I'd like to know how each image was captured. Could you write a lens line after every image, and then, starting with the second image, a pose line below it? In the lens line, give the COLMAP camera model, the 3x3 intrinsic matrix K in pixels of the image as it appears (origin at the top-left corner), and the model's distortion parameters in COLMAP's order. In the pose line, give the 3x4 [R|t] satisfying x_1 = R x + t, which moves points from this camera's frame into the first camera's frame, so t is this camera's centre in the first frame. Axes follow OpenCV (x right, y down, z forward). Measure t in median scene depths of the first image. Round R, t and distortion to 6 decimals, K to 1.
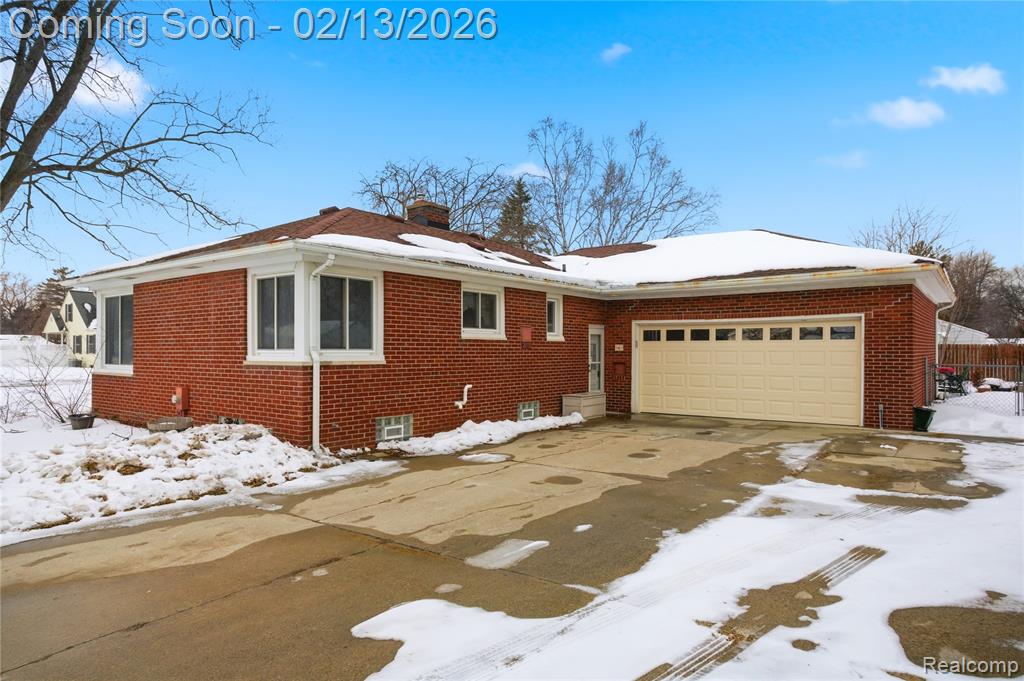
lens RADIAL K [[642.7, 0, 510.6], [0, 642.7, 362.5], [0, 0, 1]] dist [-0.002280, 0.000665]
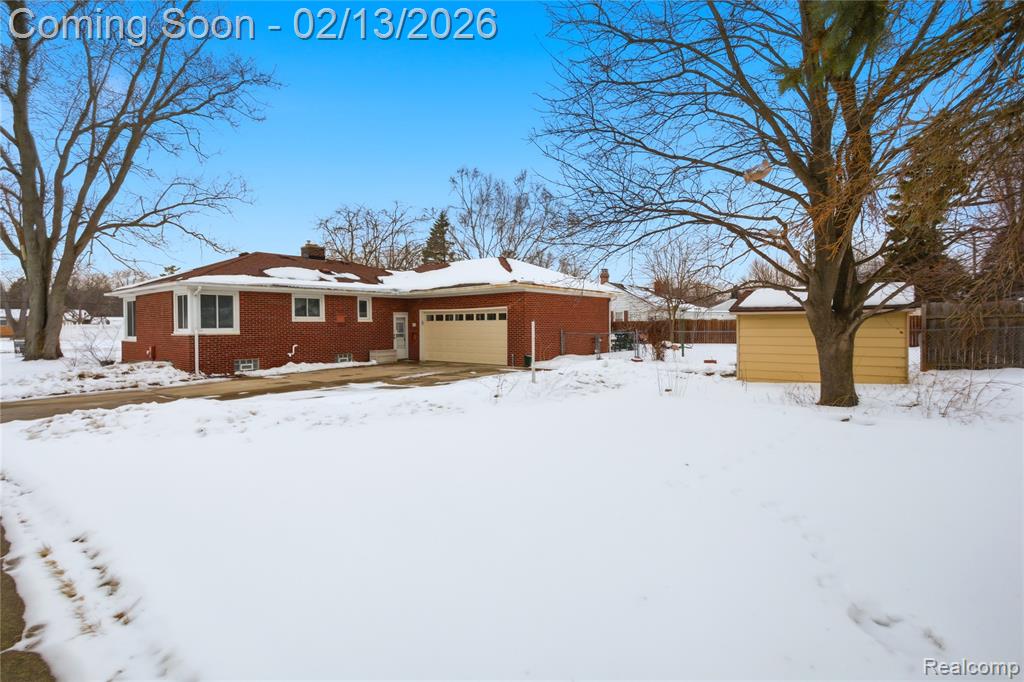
lens RADIAL K [[508.8, 0, 511.2], [0, 508.8, 339.2], [0, 0, 1]] dist [0.006109, 0.000545]
pose [[0.999346, -0.008595, -0.035113, 0.614890], [0.008951, 0.999910, 0.010015, 0.006599], [0.035023, -0.010323, 0.999333, -0.527393]]
